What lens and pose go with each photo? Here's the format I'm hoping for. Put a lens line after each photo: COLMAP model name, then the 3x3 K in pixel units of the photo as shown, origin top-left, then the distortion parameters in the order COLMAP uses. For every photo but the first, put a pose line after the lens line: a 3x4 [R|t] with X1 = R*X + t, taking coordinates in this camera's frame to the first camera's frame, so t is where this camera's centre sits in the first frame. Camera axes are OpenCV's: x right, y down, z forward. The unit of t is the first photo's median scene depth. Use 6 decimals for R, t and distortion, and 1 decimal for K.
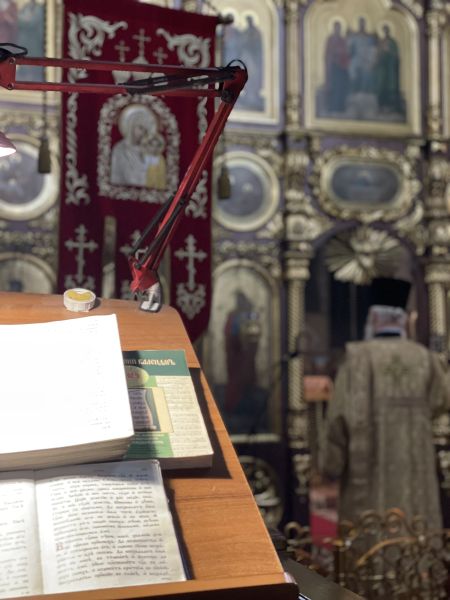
lens RADIAL K [[866.6, 0, 225.0], [0, 866.6, 300.0], [0, 0, 1]] dist [0.170506, -0.435085]
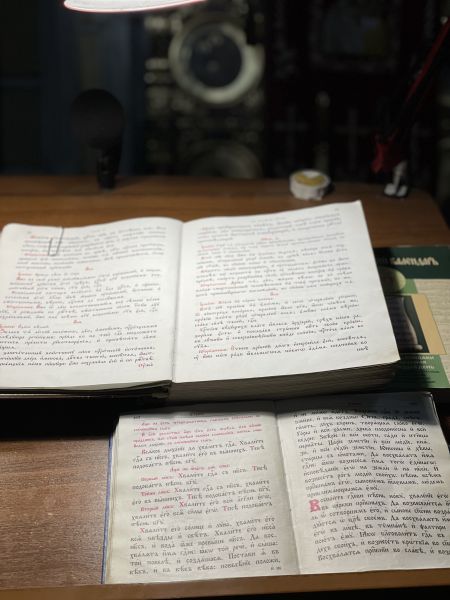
lens RADIAL K [[866.6, 0, 225.0], [0, 866.6, 300.0], [0, 0, 1]] dist [0.170506, -0.435085]
pose [[0.975479, 0.006062, -0.220009, -0.092720], [0.021778, 0.992056, 0.123897, 0.005964], [0.219012, -0.125650, 0.967598, 0.253316]]
